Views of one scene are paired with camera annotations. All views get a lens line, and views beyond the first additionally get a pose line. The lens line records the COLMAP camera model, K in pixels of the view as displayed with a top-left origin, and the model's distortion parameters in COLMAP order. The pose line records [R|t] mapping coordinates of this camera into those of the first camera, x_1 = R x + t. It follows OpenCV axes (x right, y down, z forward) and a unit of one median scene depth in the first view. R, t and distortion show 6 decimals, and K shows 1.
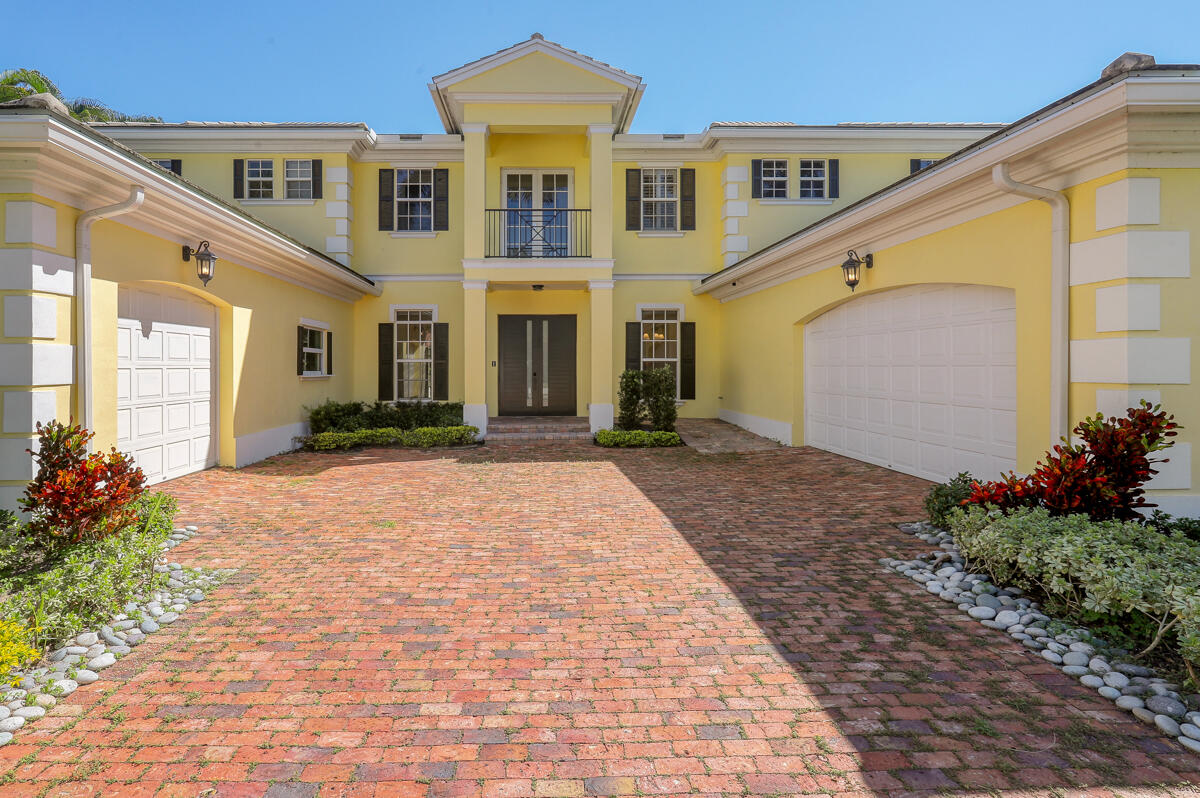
lens RADIAL K [[598.3, 0, 533.9], [0, 598.3, 366.8], [0, 0, 1]] dist [-0.003004, 0.000907]
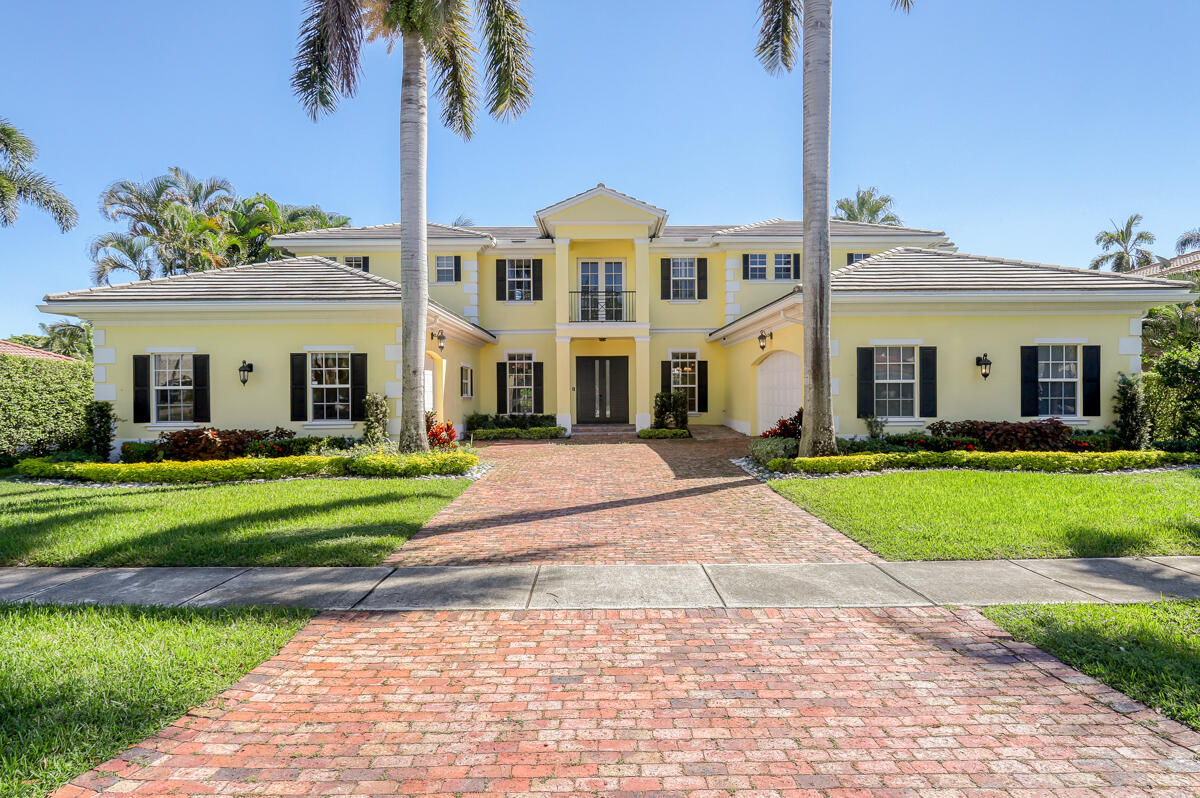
lens RADIAL K [[643.4, 0, 597.9], [0, 643.4, 402.1], [0, 0, 1]] dist [-0.002551, -0.000266]
pose [[0.999988, -0.004825, 0.000949, -0.007323], [0.004810, 0.999872, 0.015267, 0.003771], [-0.001022, -0.015262, 0.999883, -0.642847]]
